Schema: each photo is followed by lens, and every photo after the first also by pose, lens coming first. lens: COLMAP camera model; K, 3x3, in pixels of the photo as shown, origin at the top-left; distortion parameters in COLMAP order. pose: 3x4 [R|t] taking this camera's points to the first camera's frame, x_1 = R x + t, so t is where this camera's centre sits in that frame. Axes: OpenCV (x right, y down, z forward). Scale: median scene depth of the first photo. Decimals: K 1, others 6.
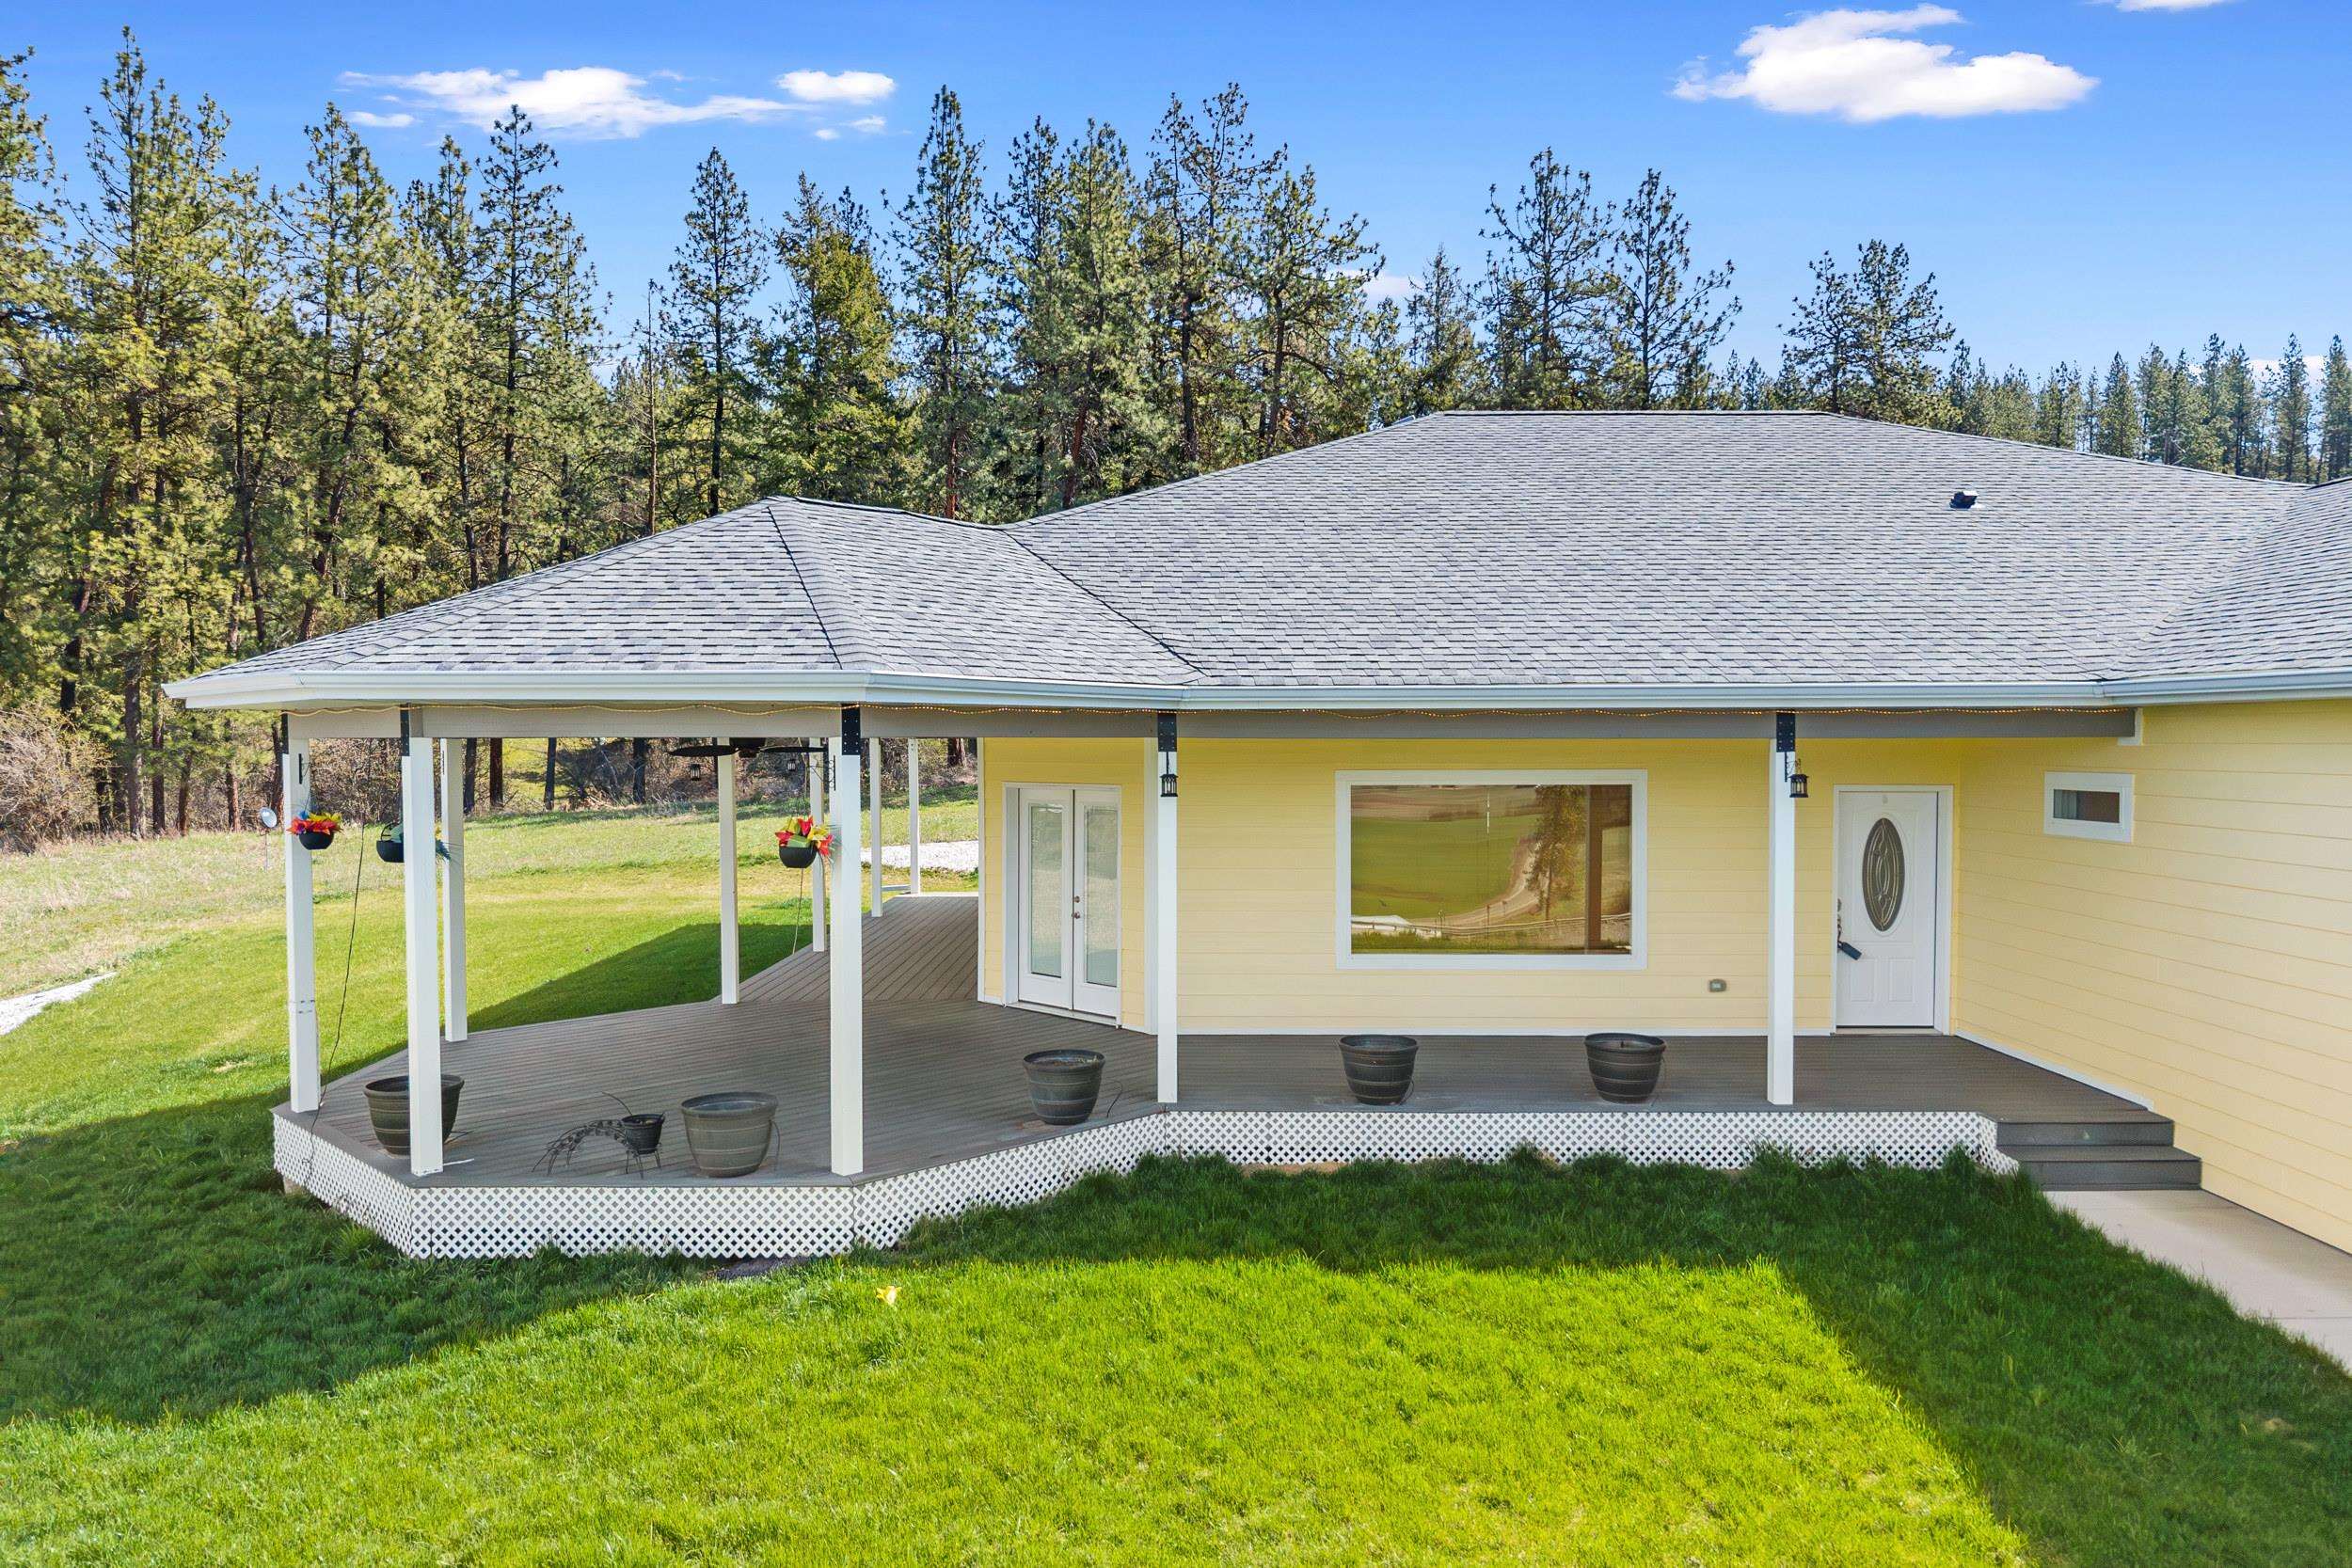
lens RADIAL K [[1610.9, 0, 1176.0], [0, 1610.9, 784.0], [0, 0, 1]] dist [0.001763, -0.001247]
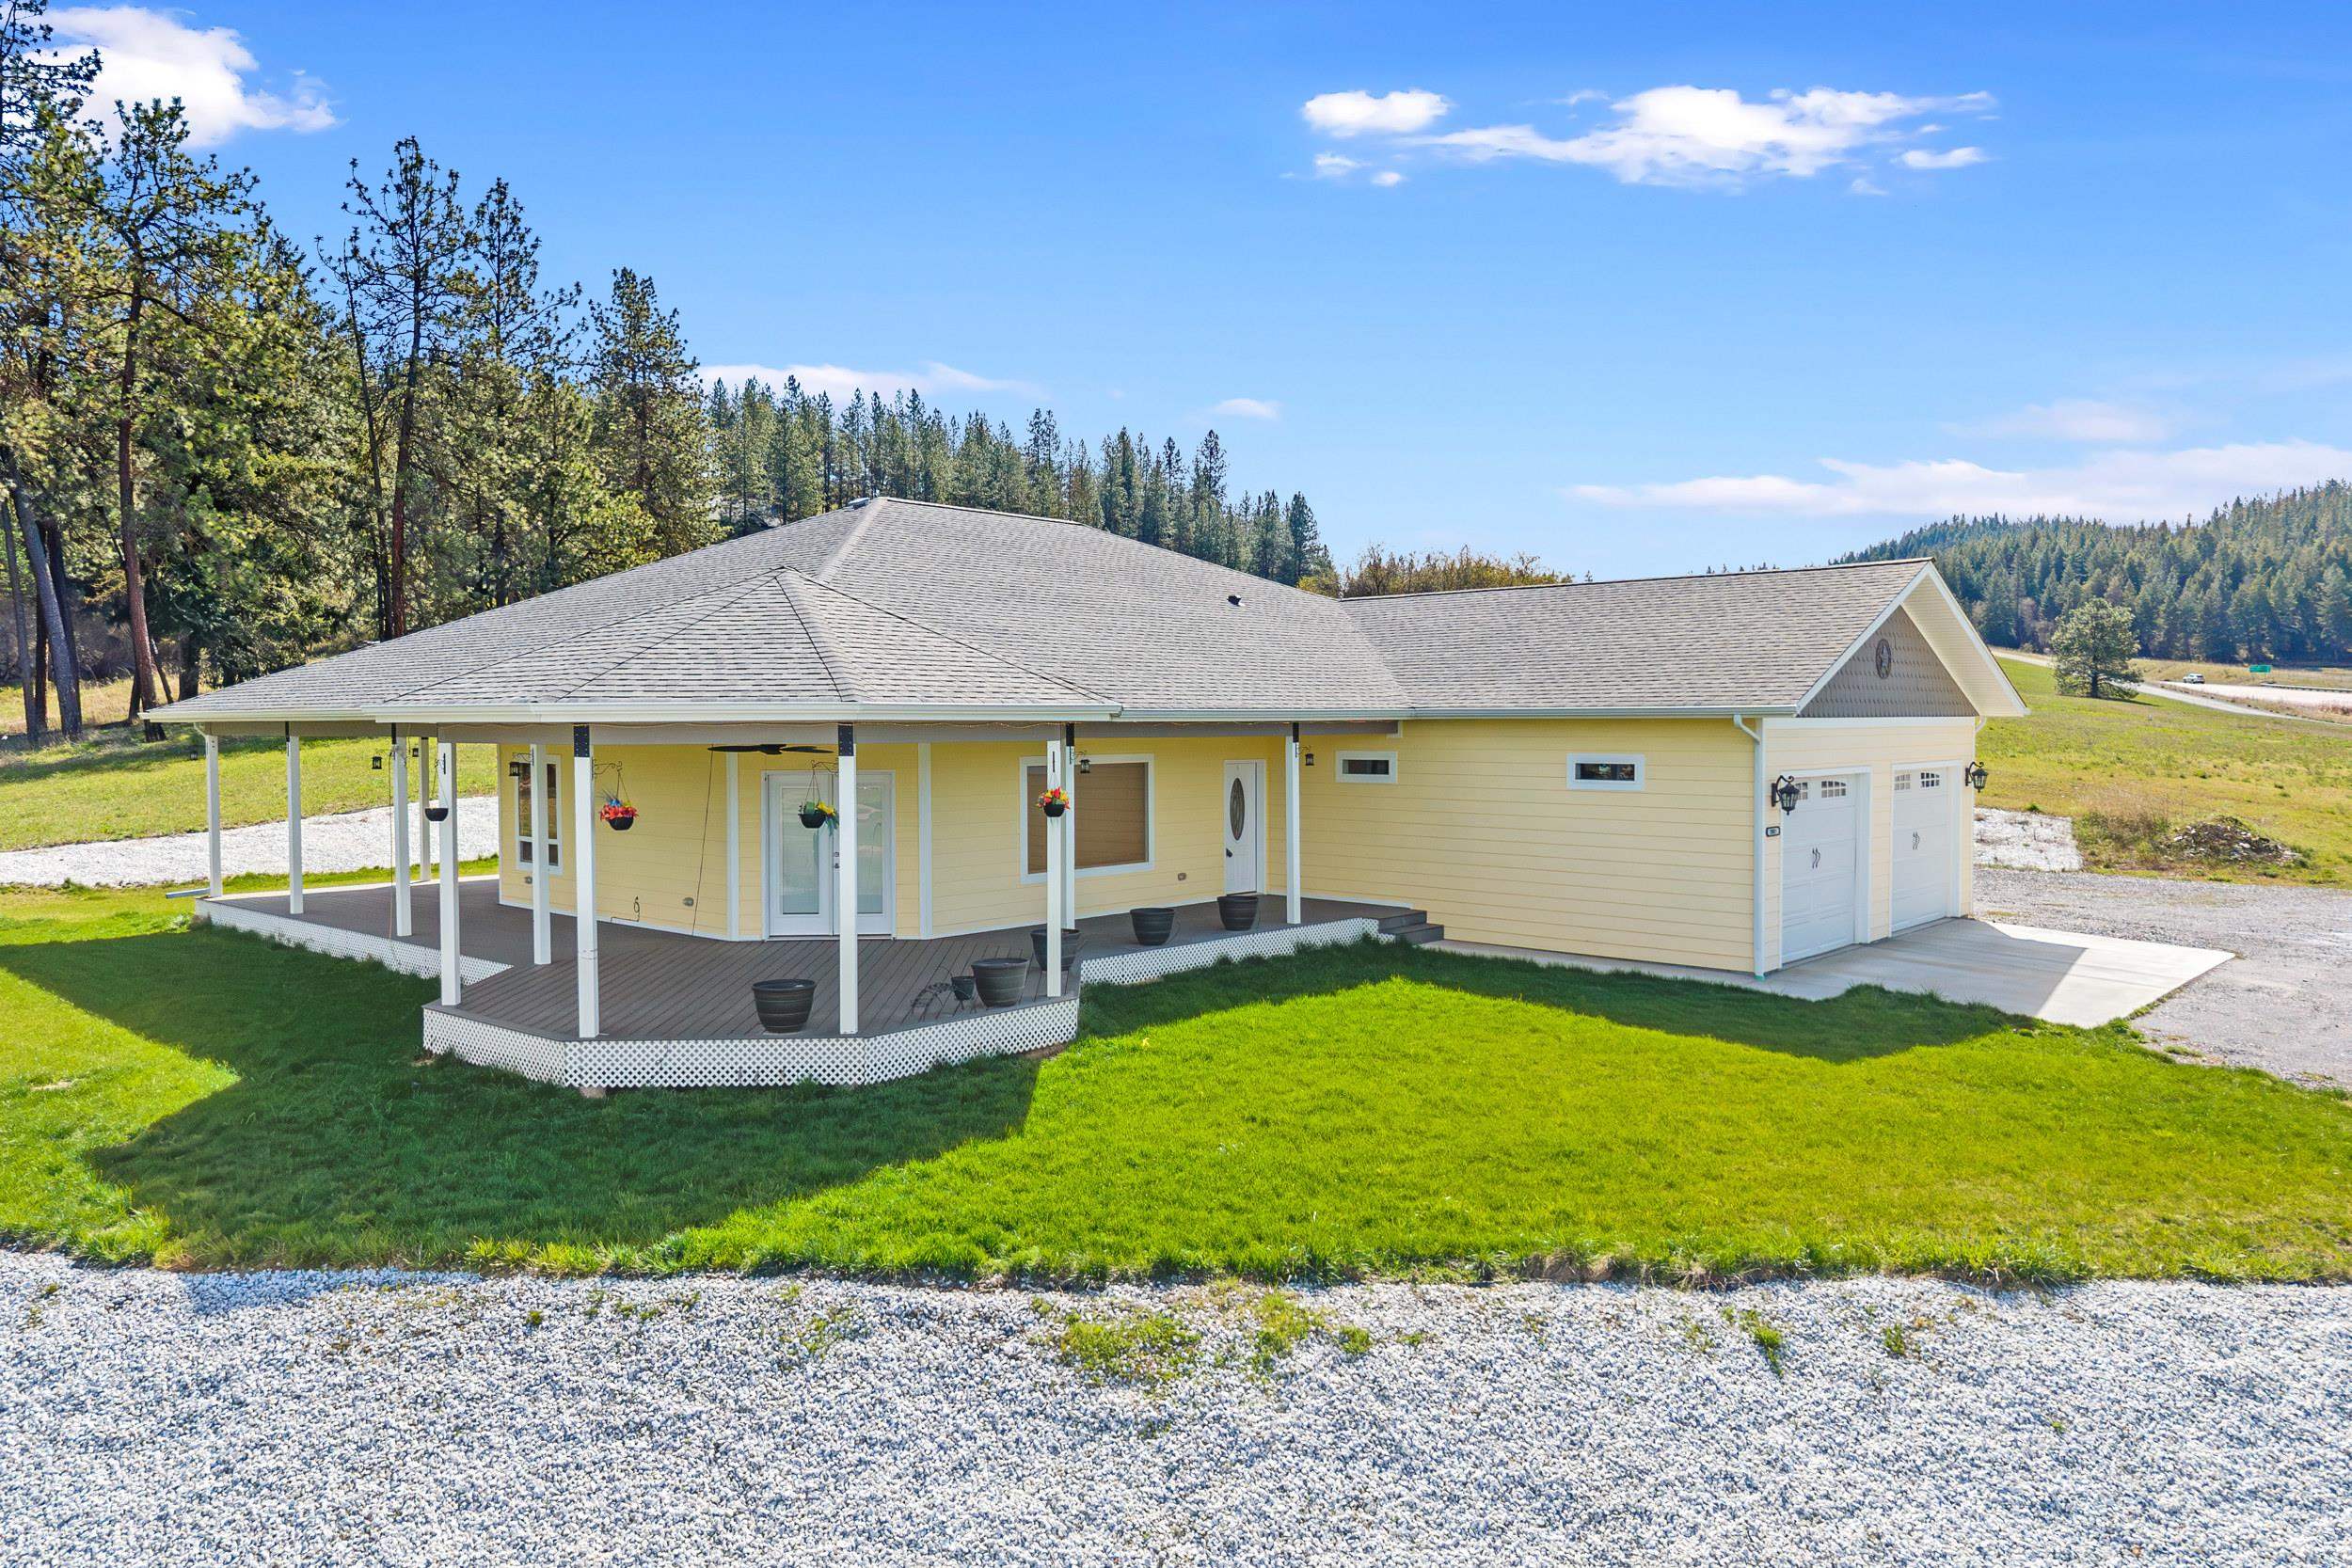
lens RADIAL K [[1610.9, 0, 1176.0], [0, 1610.9, 784.0], [0, 0, 1]] dist [0.001763, -0.001247]
pose [[0.680501, -0.028665, 0.732186, -0.208121], [0.018972, 0.999589, 0.021501, -0.002730], [-0.732501, -0.000740, 0.680765, -0.040017]]
